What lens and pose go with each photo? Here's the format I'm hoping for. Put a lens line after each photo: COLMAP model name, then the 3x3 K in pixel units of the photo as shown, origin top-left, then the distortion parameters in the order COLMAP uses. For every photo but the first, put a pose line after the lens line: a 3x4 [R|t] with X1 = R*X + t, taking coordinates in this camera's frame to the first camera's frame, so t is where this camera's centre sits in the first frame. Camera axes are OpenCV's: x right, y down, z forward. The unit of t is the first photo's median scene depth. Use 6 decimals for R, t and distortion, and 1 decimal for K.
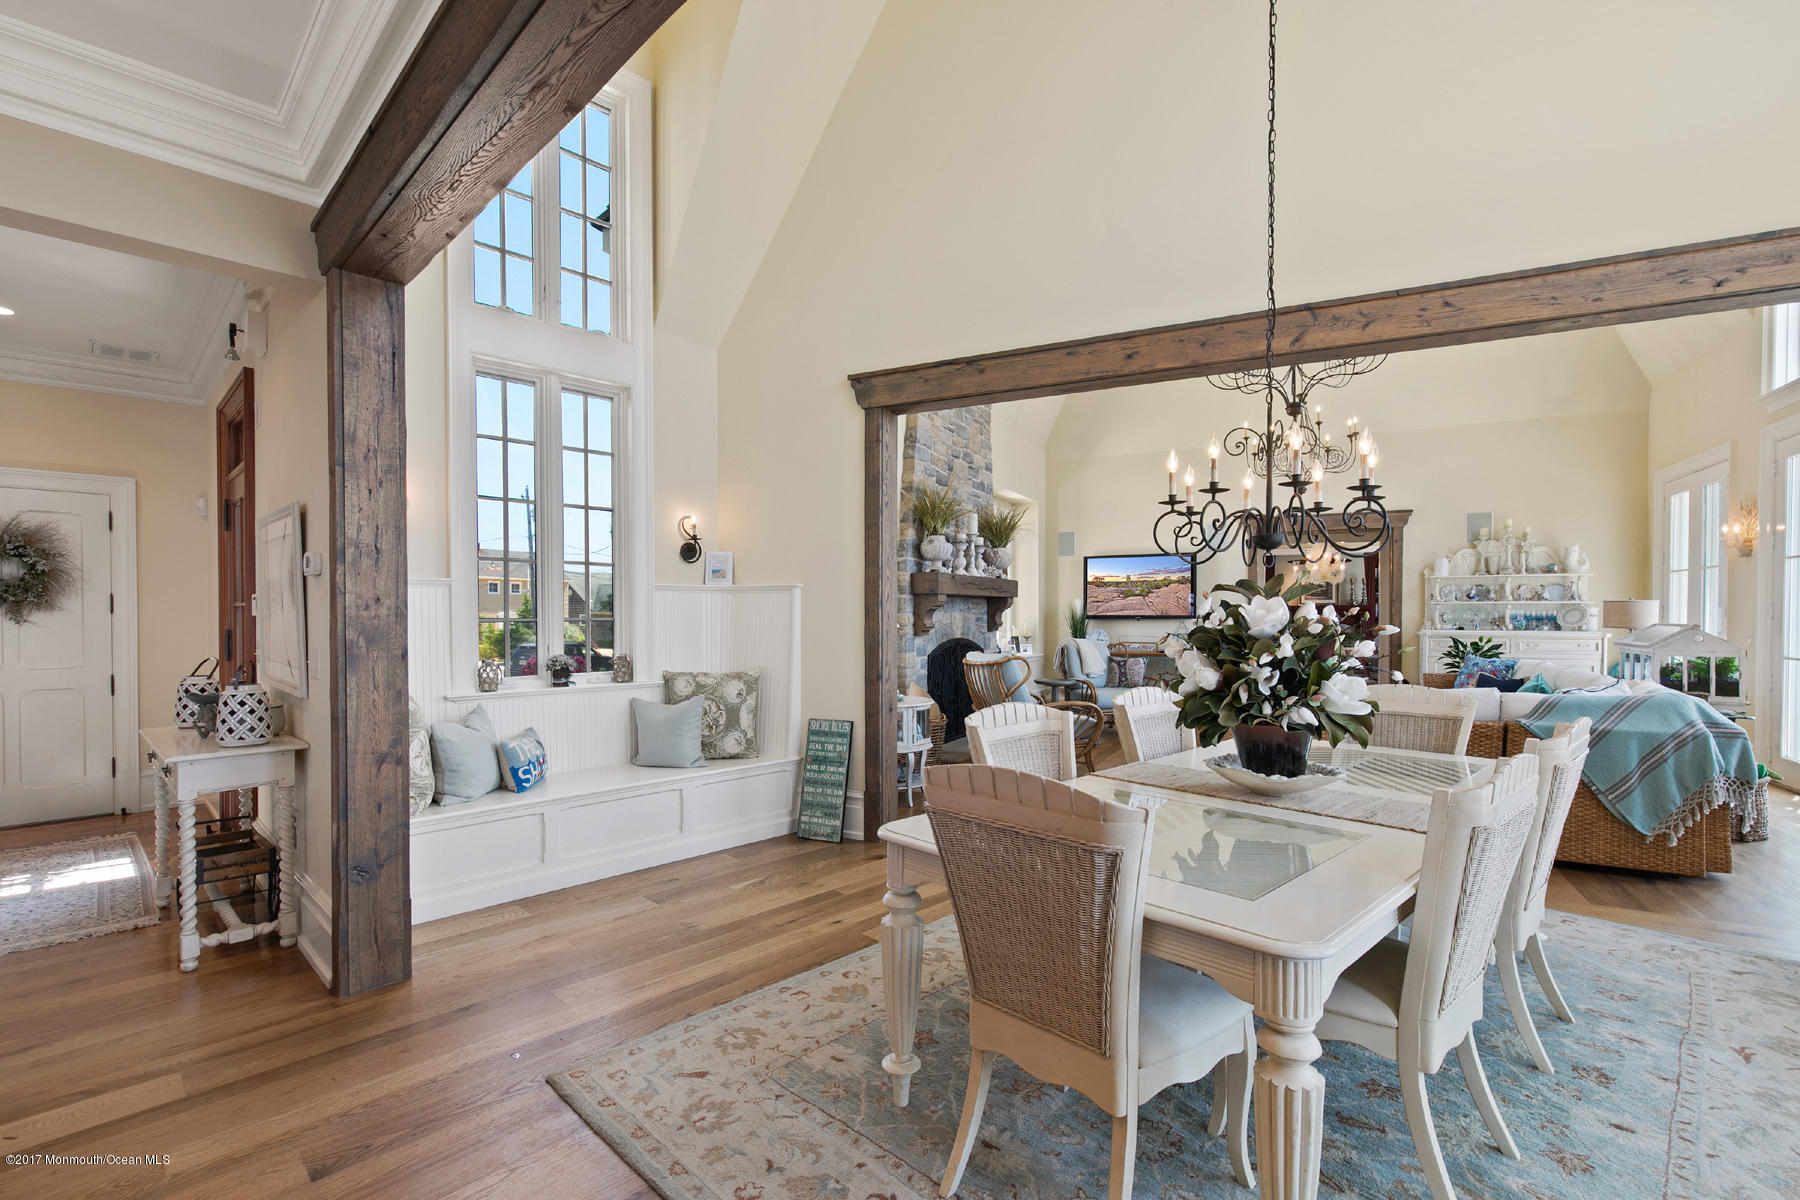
lens RADIAL K [[806.2, 0, 900.0], [0, 806.2, 600.0], [0, 0, 1]] dist [0.002855, 0.000505]
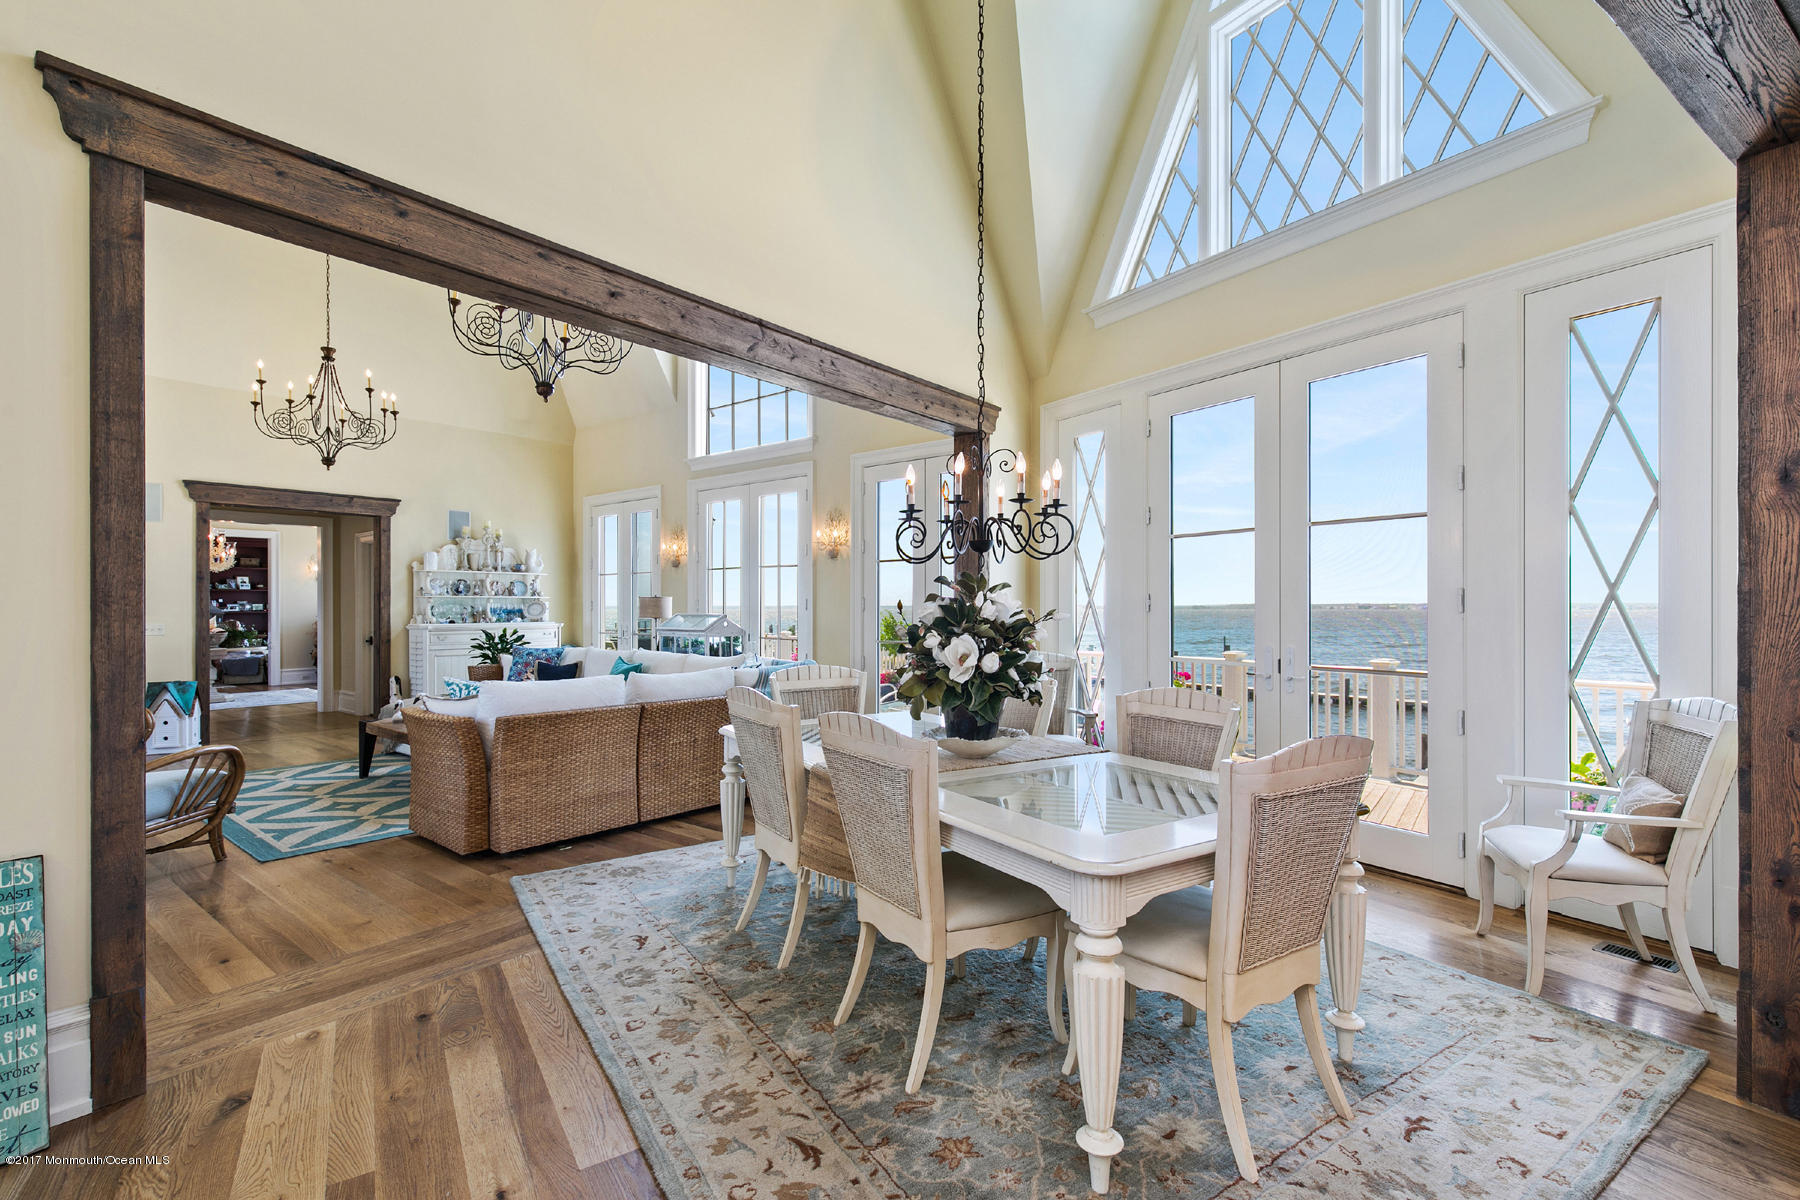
lens RADIAL K [[806.2, 0, 900.0], [0, 806.2, 600.0], [0, 0, 1]] dist [0.002855, 0.000505]
pose [[0.192023, 0.007095, 0.981365, -0.239864], [-0.013185, 0.999902, -0.004649, 0.005524], [-0.981302, -0.012047, 0.192098, 0.281017]]
